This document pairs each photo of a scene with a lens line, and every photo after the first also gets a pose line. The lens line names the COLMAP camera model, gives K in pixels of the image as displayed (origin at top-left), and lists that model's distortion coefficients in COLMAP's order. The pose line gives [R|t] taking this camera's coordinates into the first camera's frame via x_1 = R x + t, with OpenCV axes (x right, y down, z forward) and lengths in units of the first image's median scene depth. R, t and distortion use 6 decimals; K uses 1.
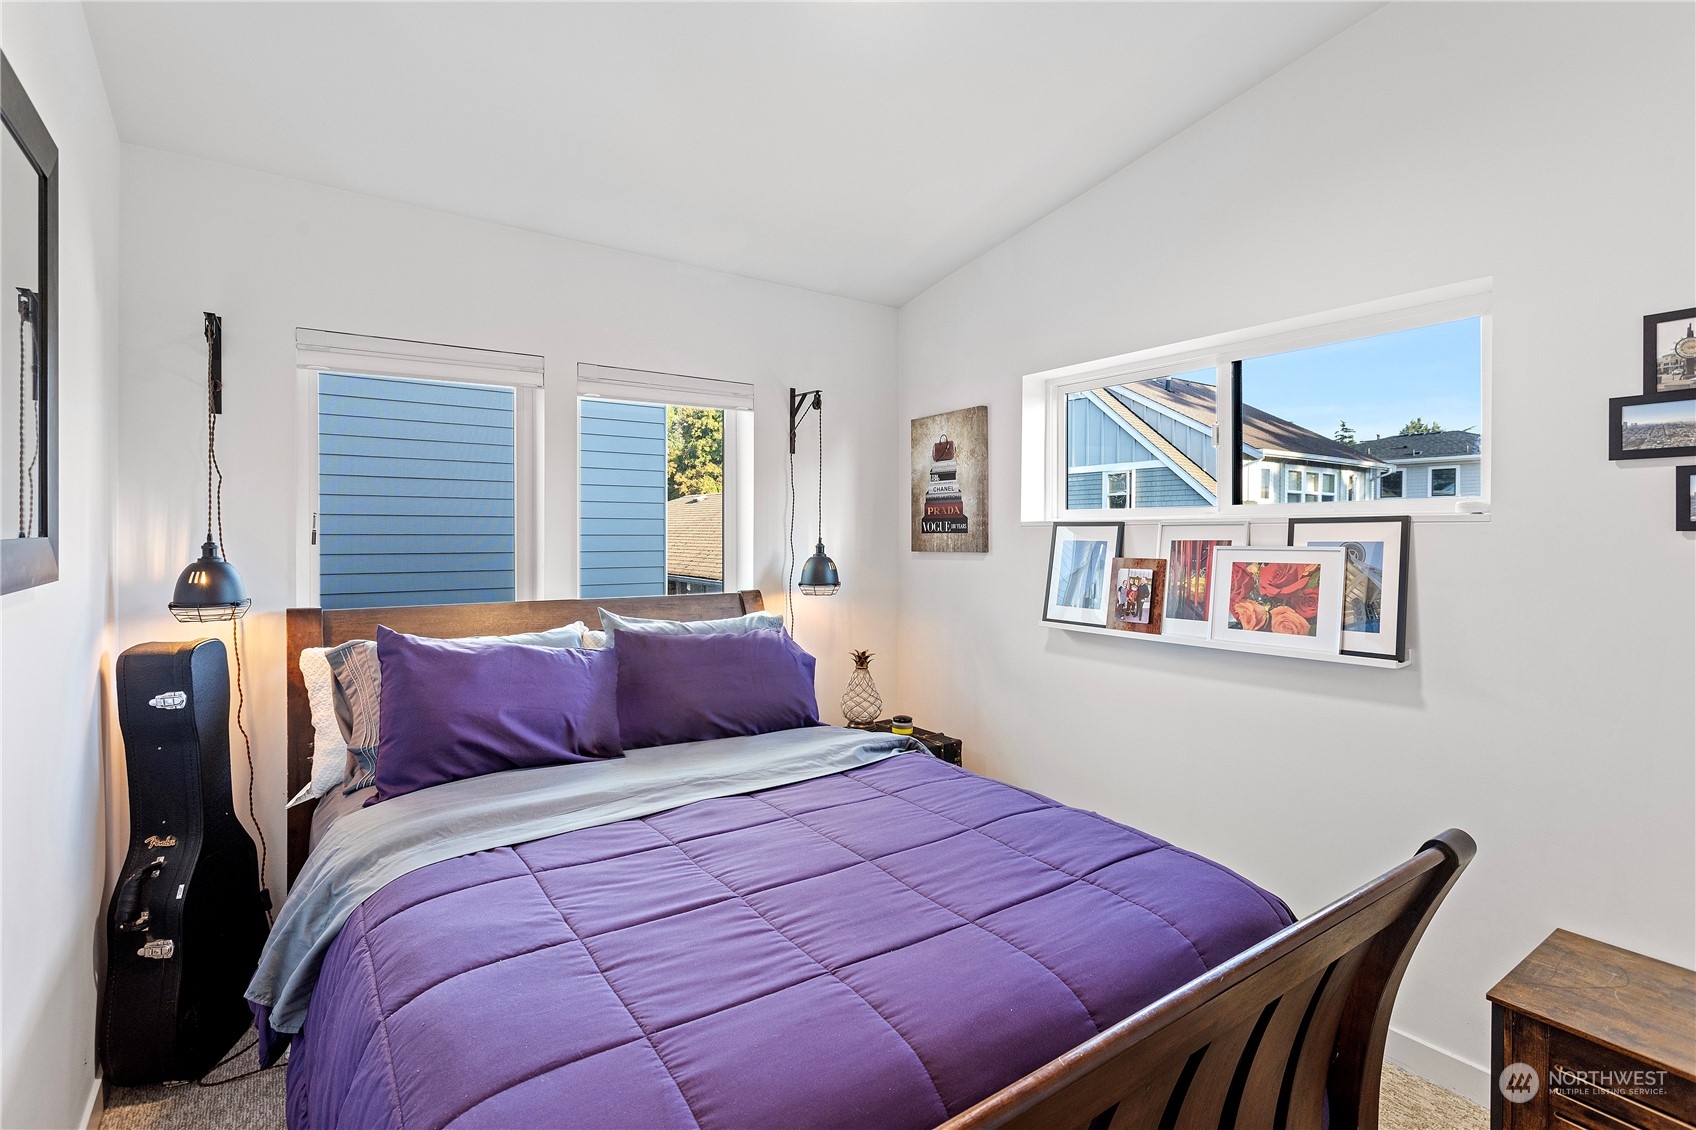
lens RADIAL K [[812.3, 0, 851.8], [0, 812.3, 557.0], [0, 0, 1]] dist [0.000574, 0.001553]
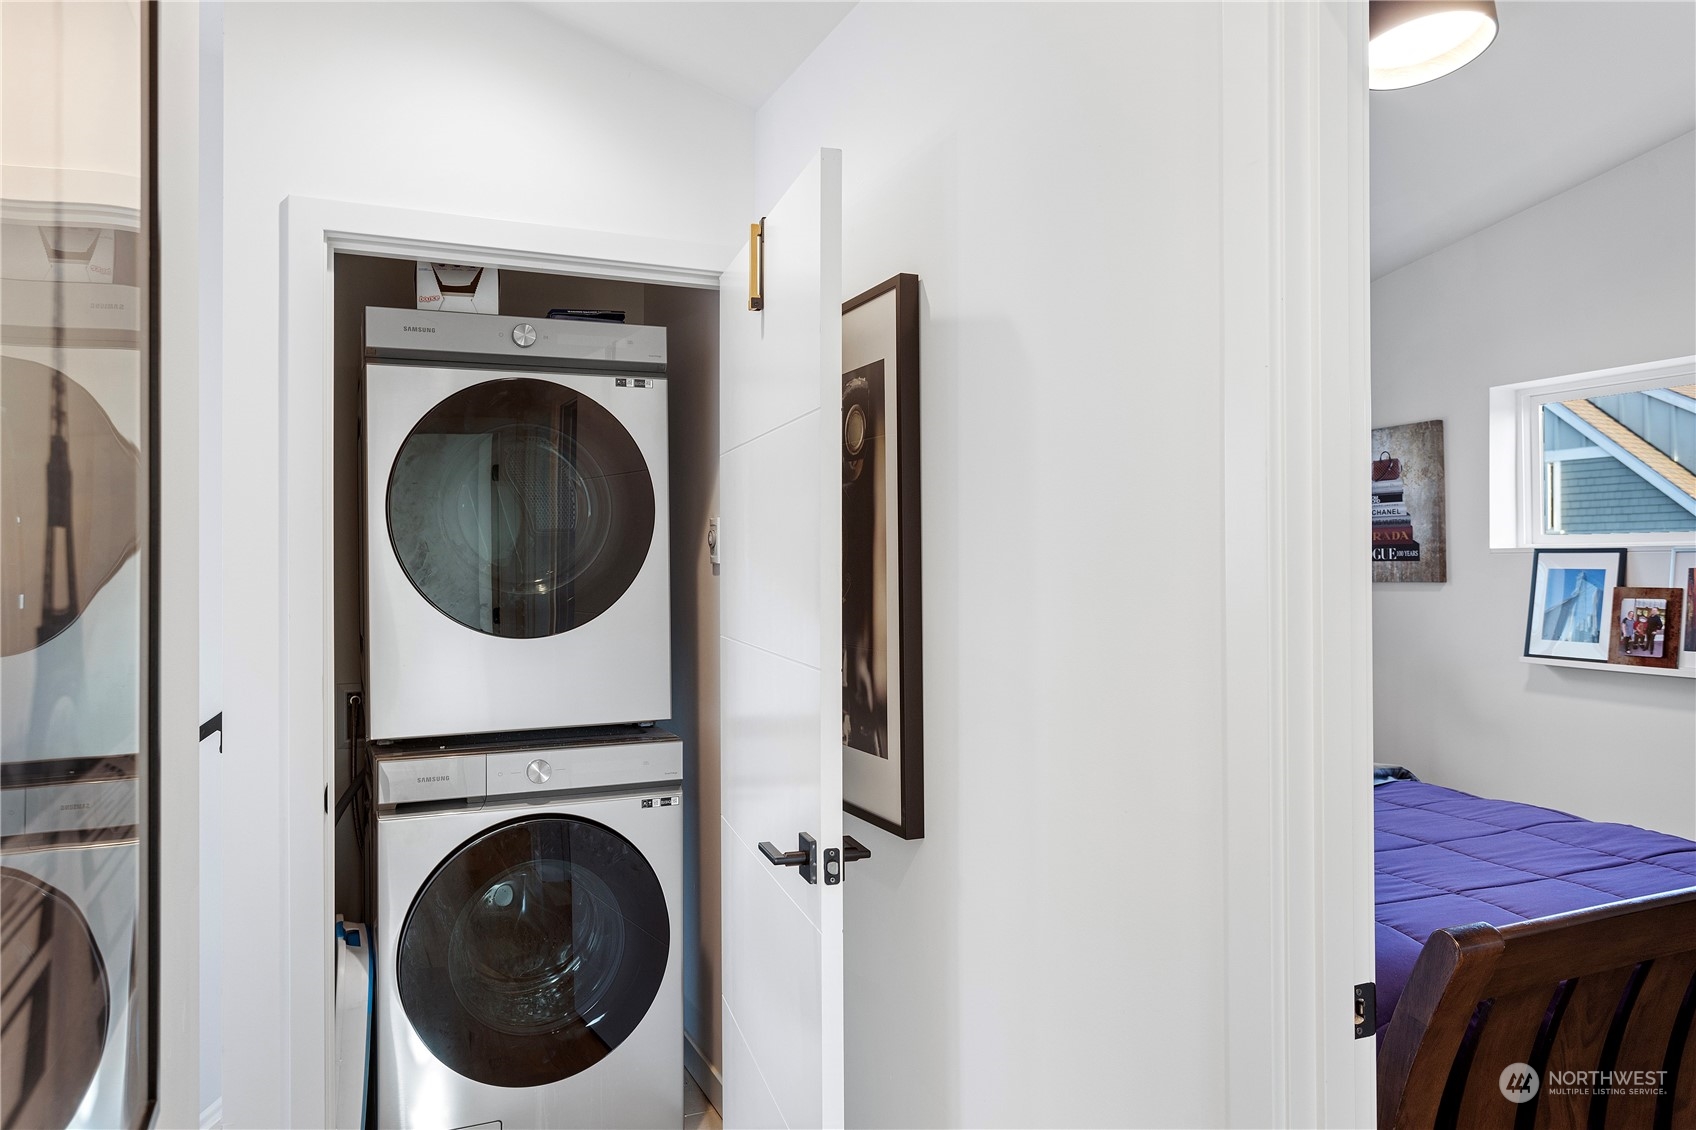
lens RADIAL K [[1168.9, 0, 844.4], [0, 1168.9, 561.6], [0, 0, 1]] dist [0.008859, 0.001642]
pose [[0.980158, -0.007245, -0.198086, -0.262272], [0.002024, 0.999646, -0.026545, 0.005254], [0.198208, 0.025618, 0.979825, -0.465919]]
